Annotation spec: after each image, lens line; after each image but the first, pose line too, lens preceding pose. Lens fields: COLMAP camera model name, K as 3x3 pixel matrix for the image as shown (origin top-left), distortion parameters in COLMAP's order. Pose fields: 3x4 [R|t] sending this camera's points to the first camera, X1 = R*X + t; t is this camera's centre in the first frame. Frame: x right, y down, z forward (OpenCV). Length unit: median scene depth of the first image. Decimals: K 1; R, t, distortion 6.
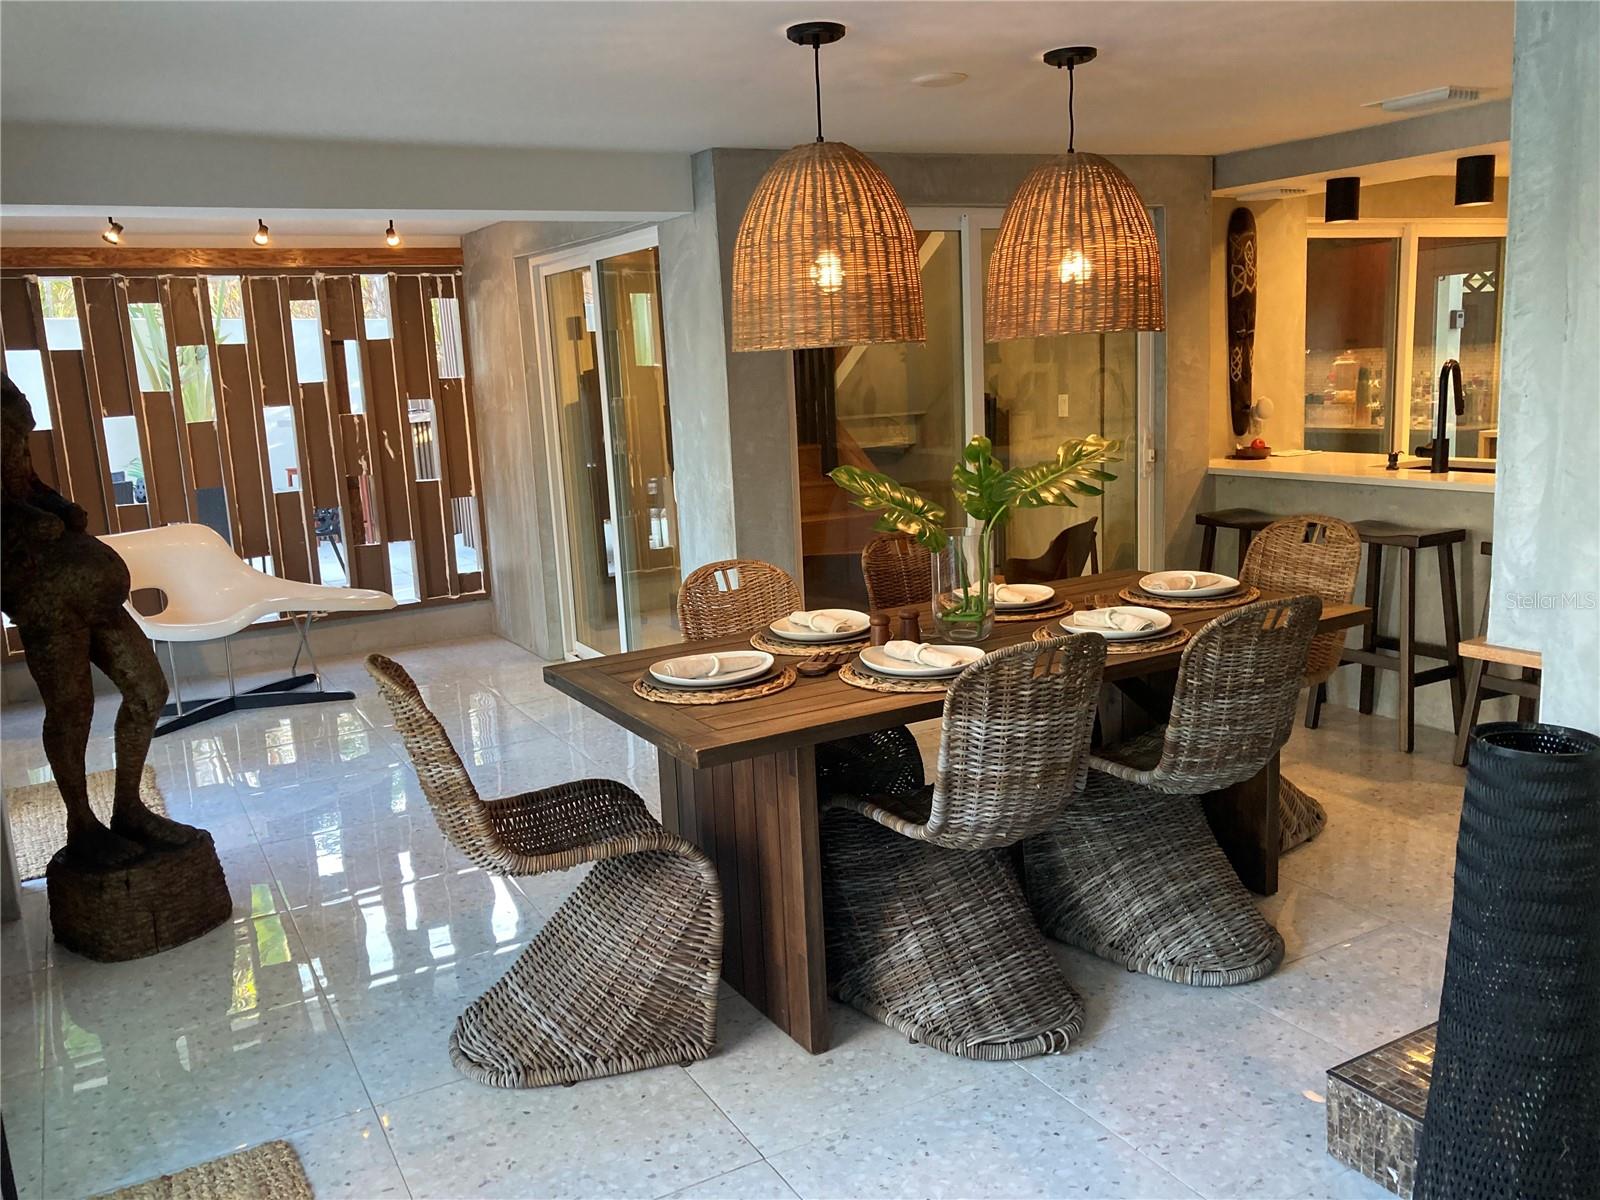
lens RADIAL K [[1335.4, 0, 802.7], [0, 1335.4, 592.5], [0, 0, 1]] dist [0.063899, -0.099813]
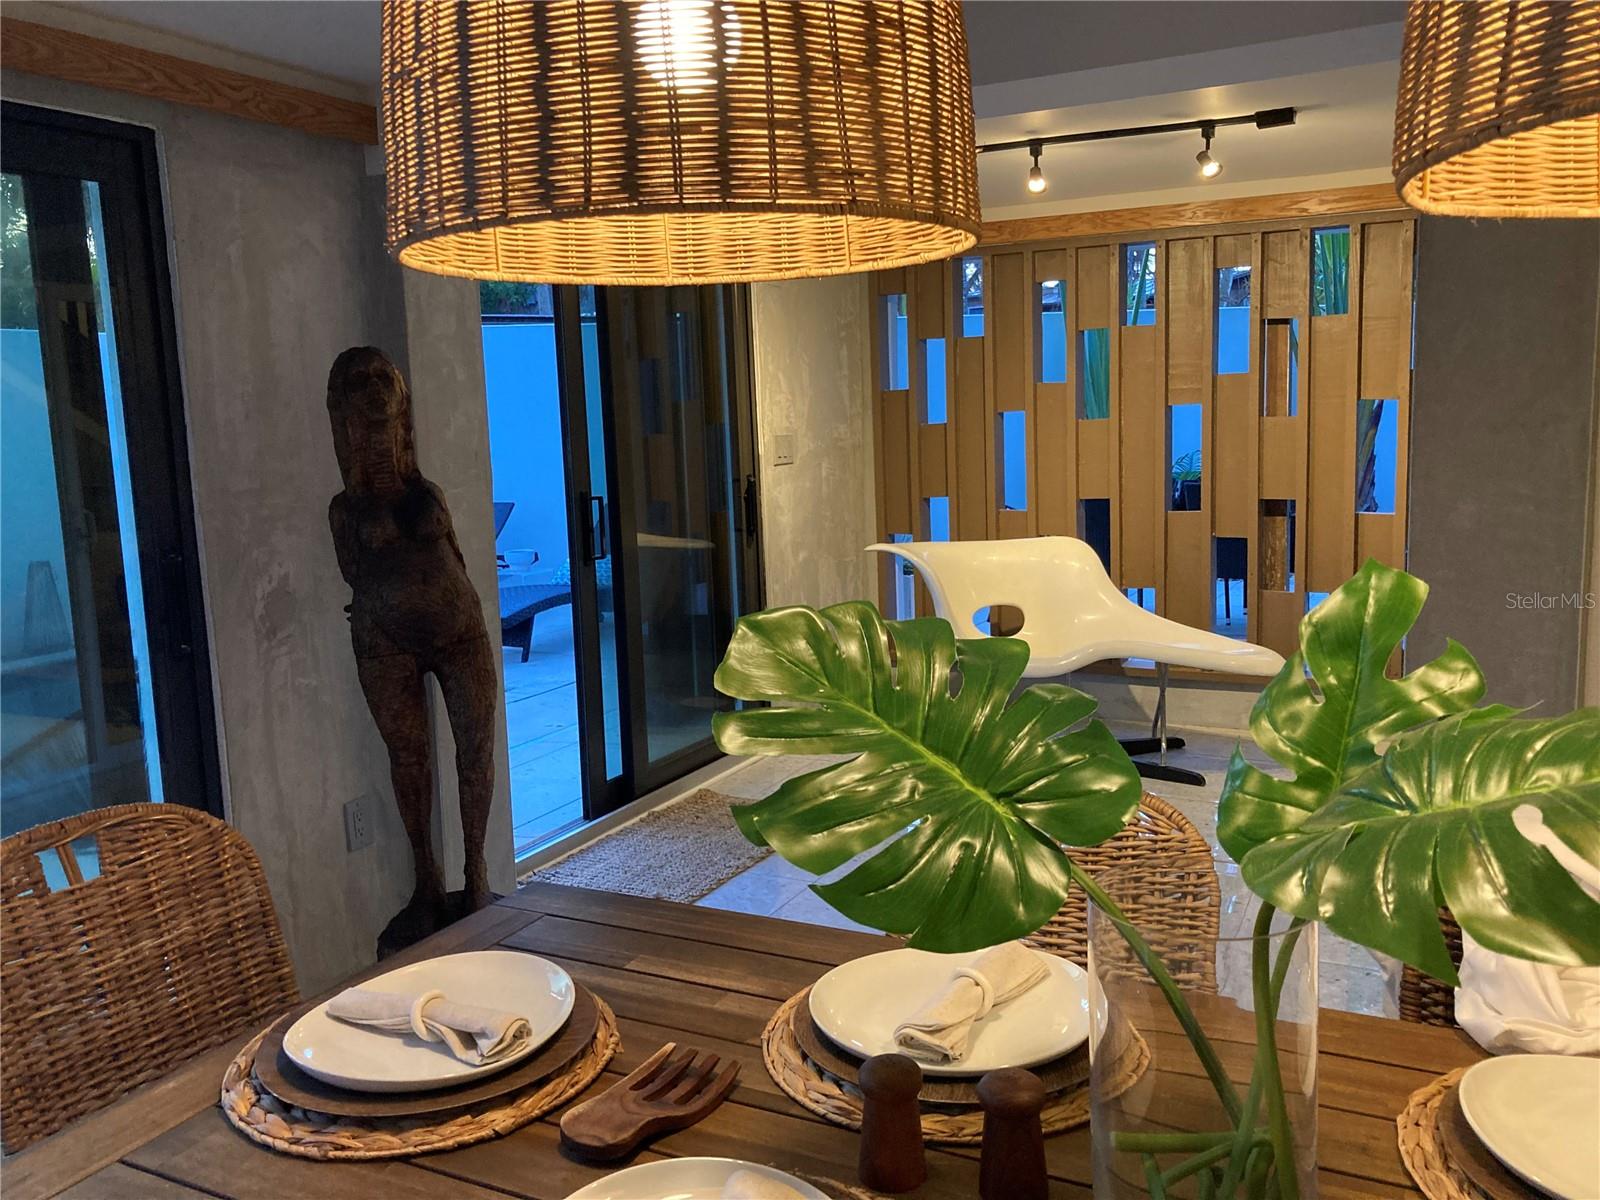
lens RADIAL K [[1324.7, 0, 799.6], [0, 1324.7, 578.1], [0, 0, 1]] dist [0.060684, -0.096474]
pose [[0.567790, 0.133568, -0.812265, 0.304592], [-0.136695, 0.988347, 0.066969, -0.121405], [0.811744, 0.073008, 0.579432, 0.782906]]
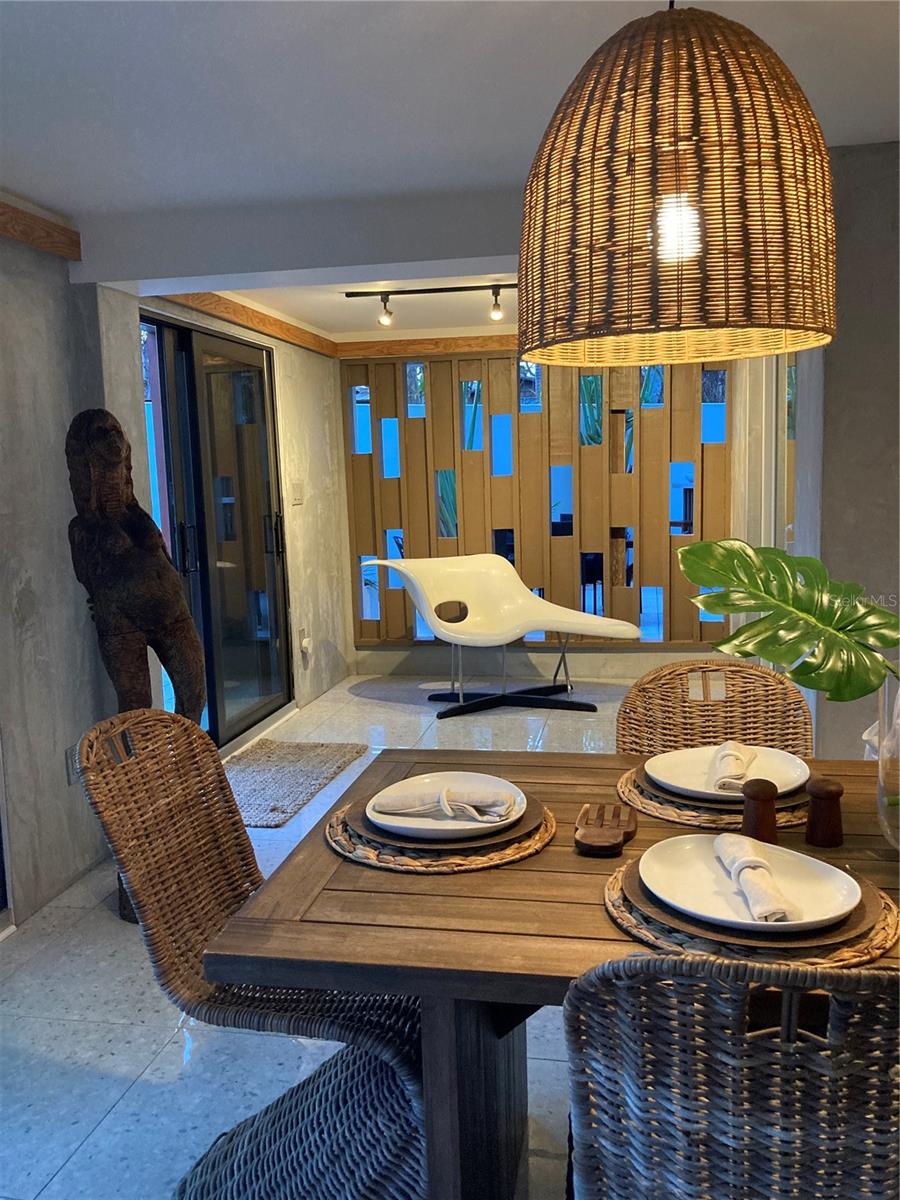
lens RADIAL K [[989.9, 0, 466.8], [0, 989.9, 594.3], [0, 0, 1]] dist [0.071082, -0.101163]
pose [[0.781520, 0.106011, -0.614807, 0.233914], [-0.118578, 0.992734, 0.020445, -0.062968], [0.612507, 0.056924, 0.788413, 0.540210]]
